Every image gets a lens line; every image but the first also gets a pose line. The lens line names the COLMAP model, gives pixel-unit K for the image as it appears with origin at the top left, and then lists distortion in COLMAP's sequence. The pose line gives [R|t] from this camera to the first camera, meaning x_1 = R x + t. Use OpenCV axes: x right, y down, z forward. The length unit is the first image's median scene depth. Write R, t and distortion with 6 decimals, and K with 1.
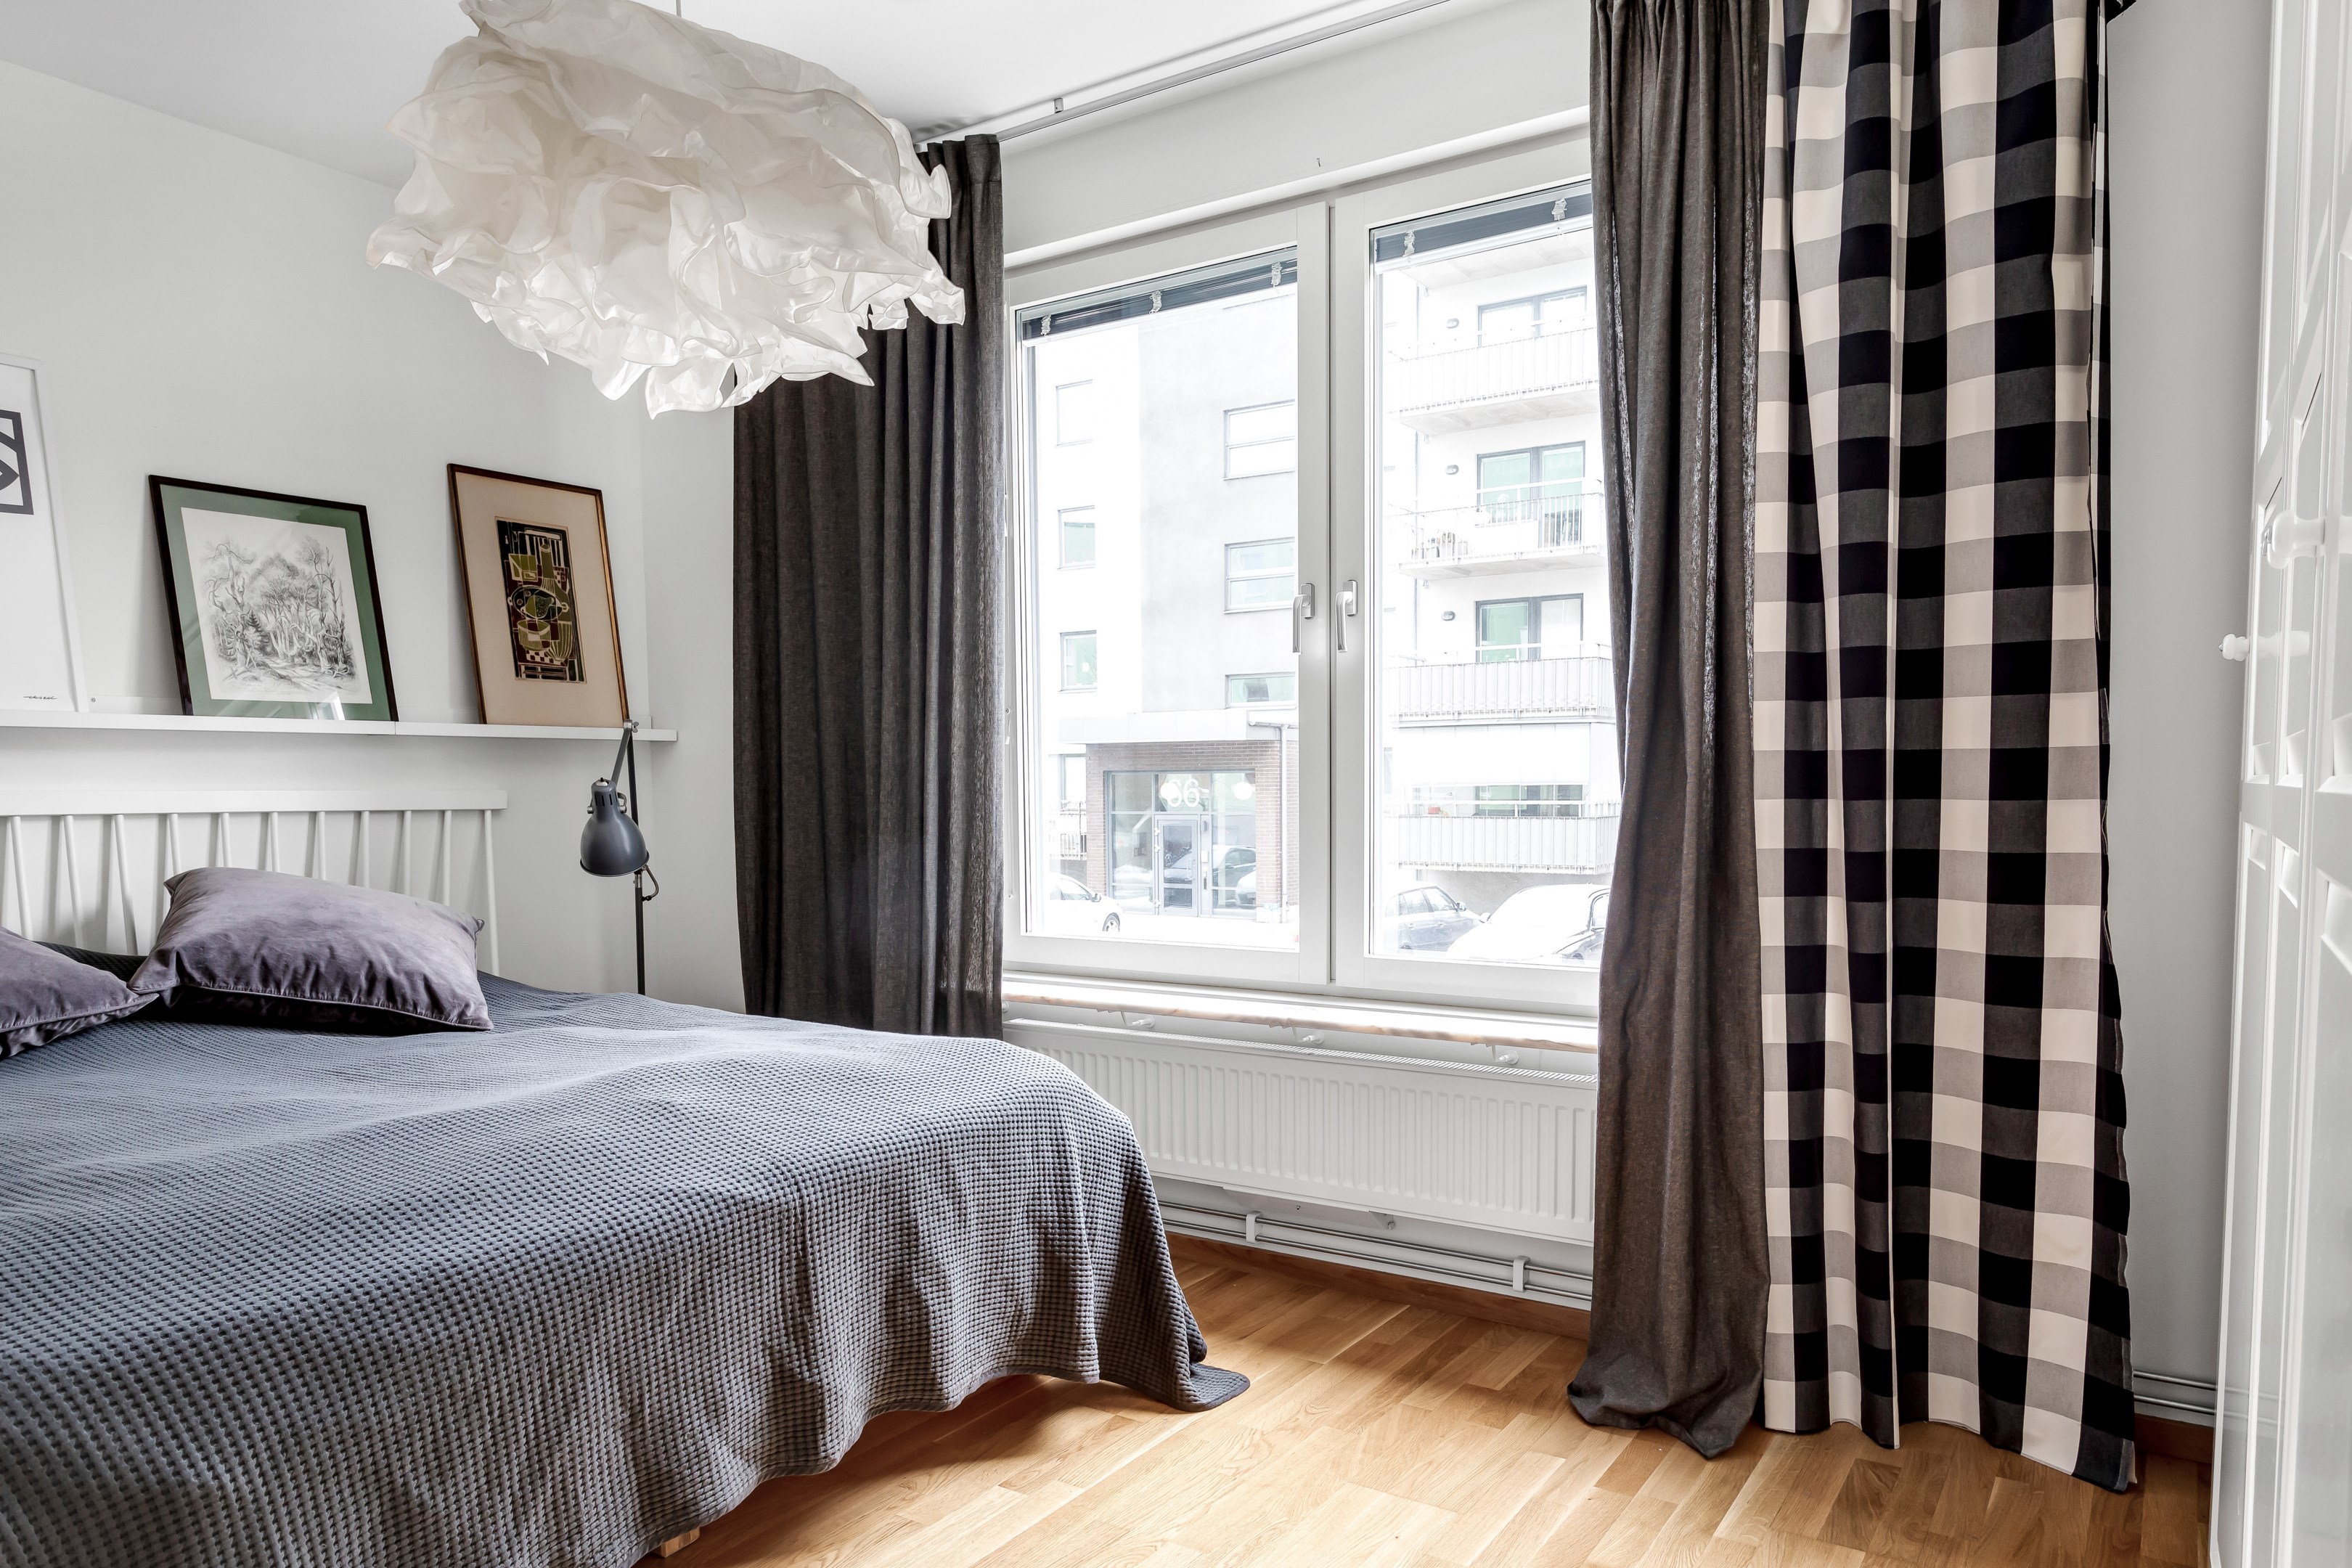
lens RADIAL K [[1495.3, 0, 1177.7], [0, 1495.3, 661.9], [0, 0, 1]] dist [-0.006099, 0.000601]
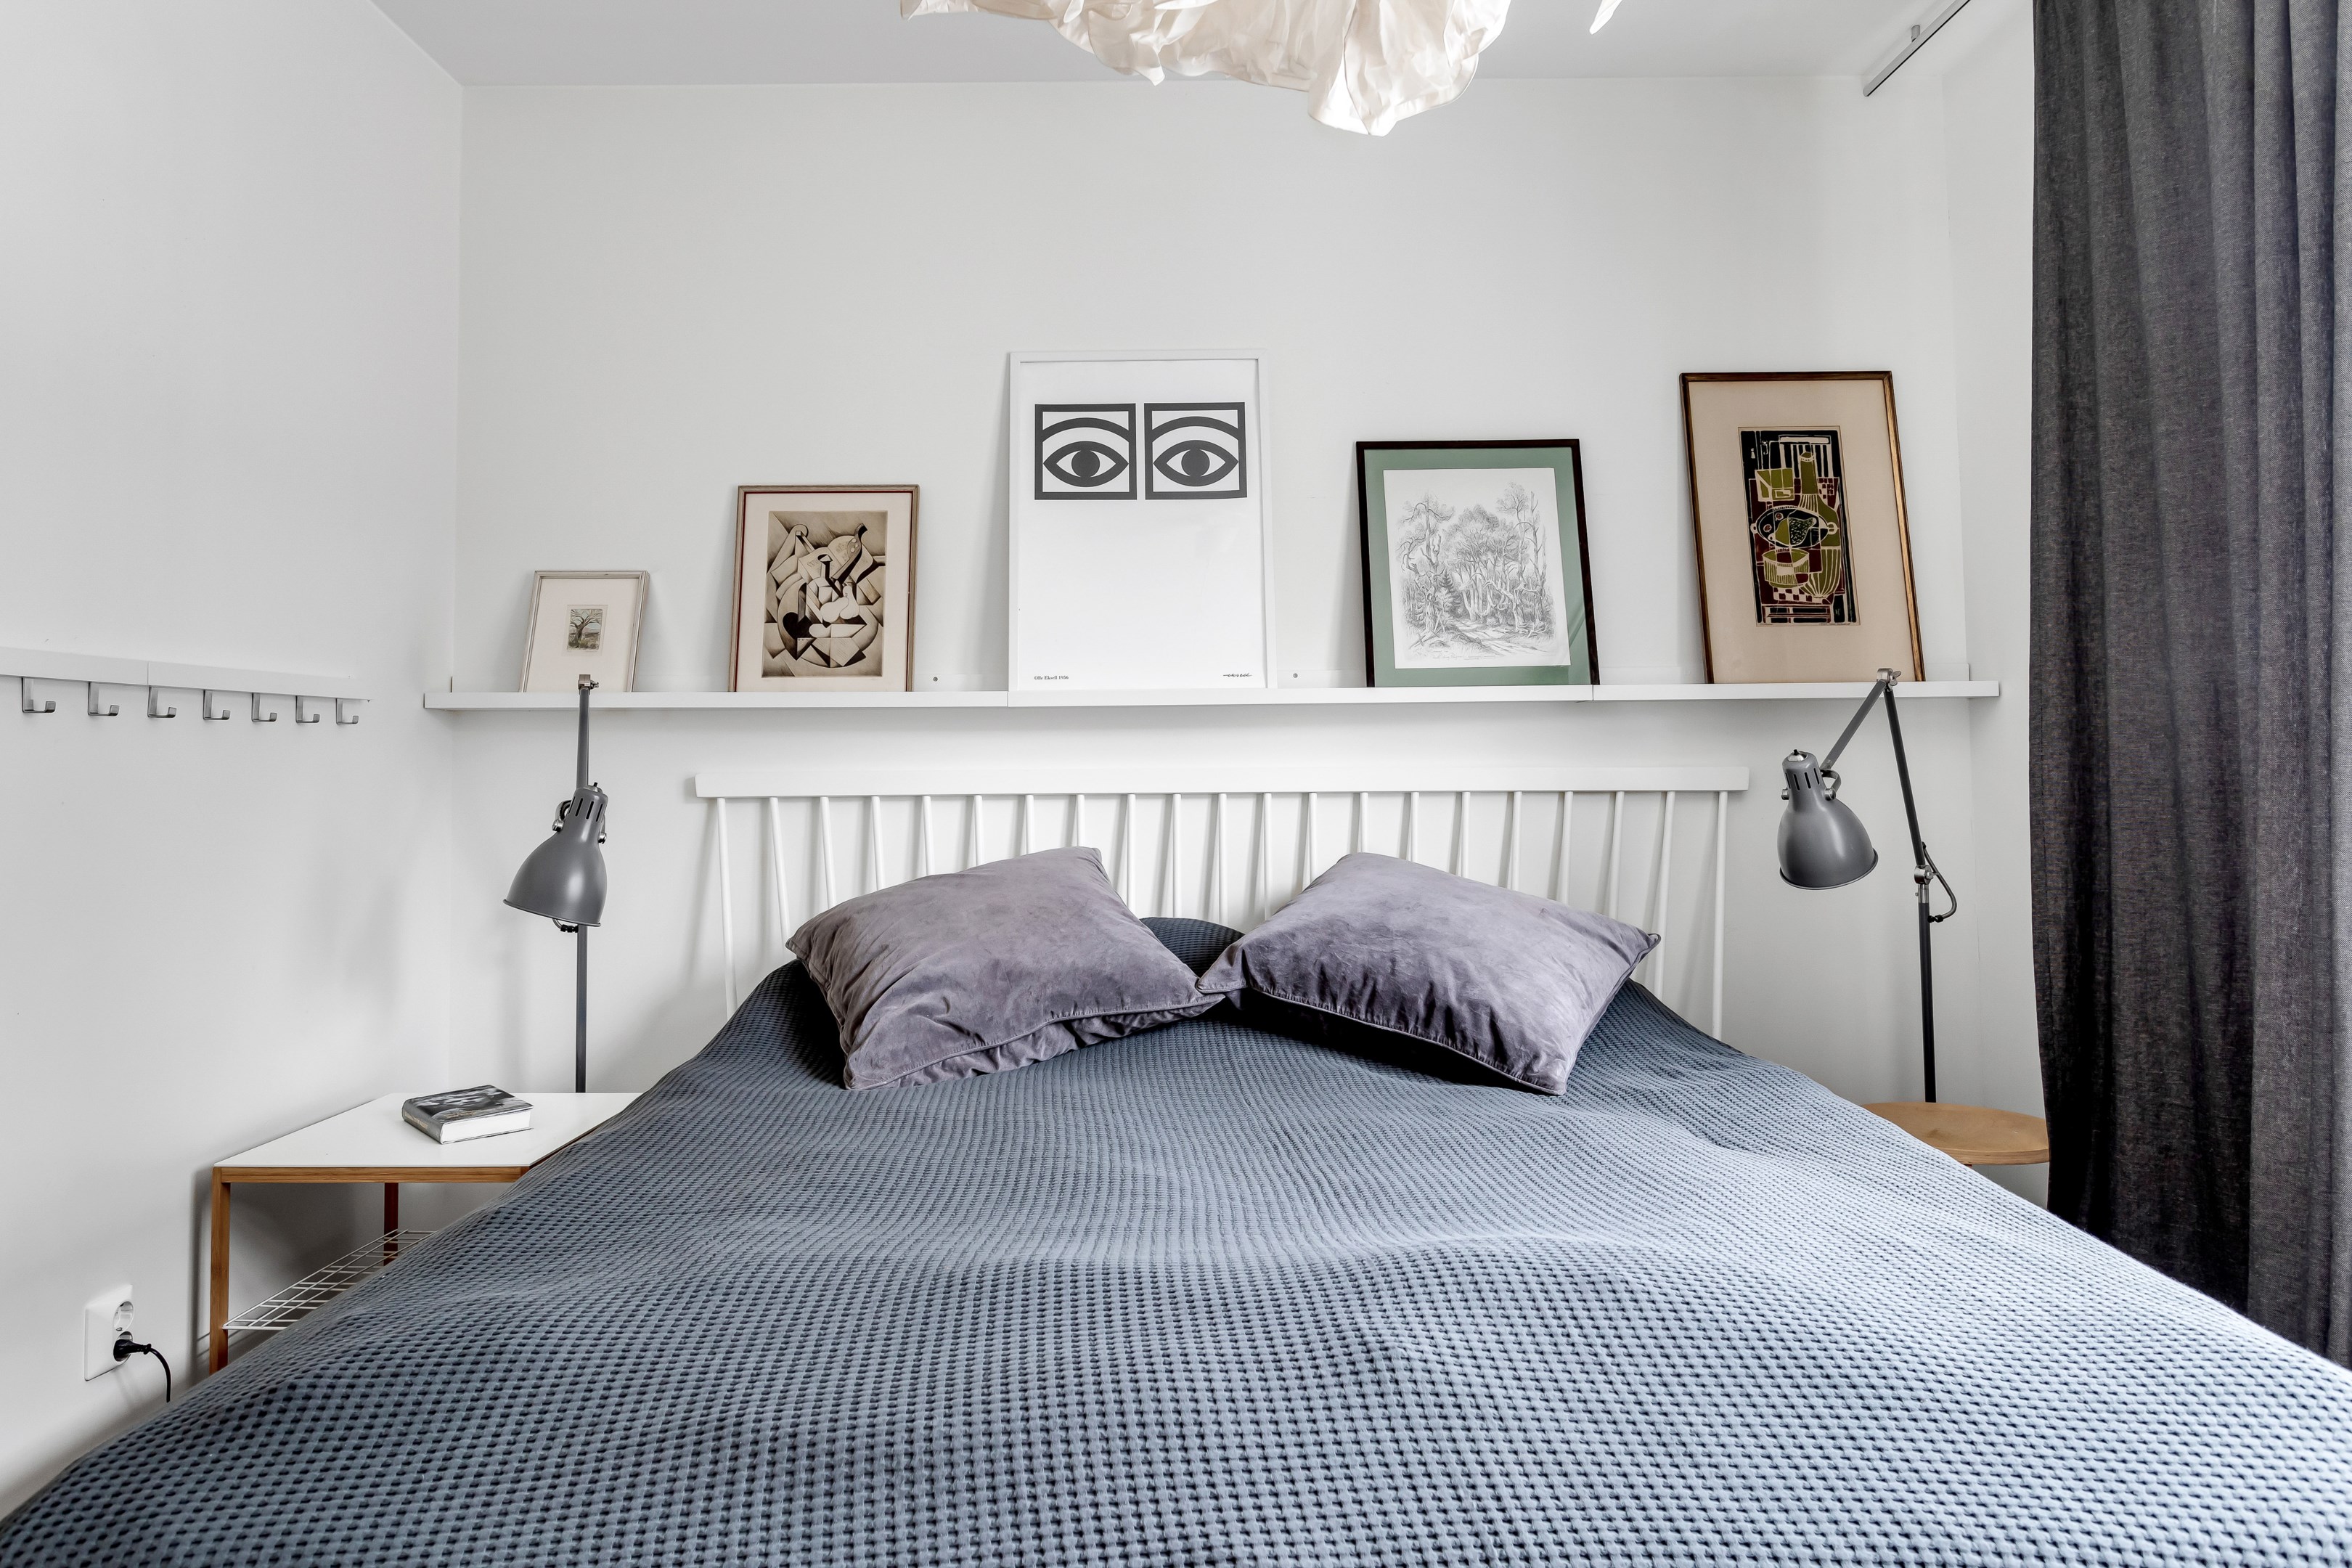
lens RADIAL K [[1495.3, 0, 1177.7], [0, 1495.3, 661.9], [0, 0, 1]] dist [-0.006099, 0.000601]
pose [[0.557618, -0.057859, -0.828079, 0.041463], [0.072635, 0.997143, -0.020760, 0.028374], [0.826914, -0.048571, 0.560227, 0.348103]]
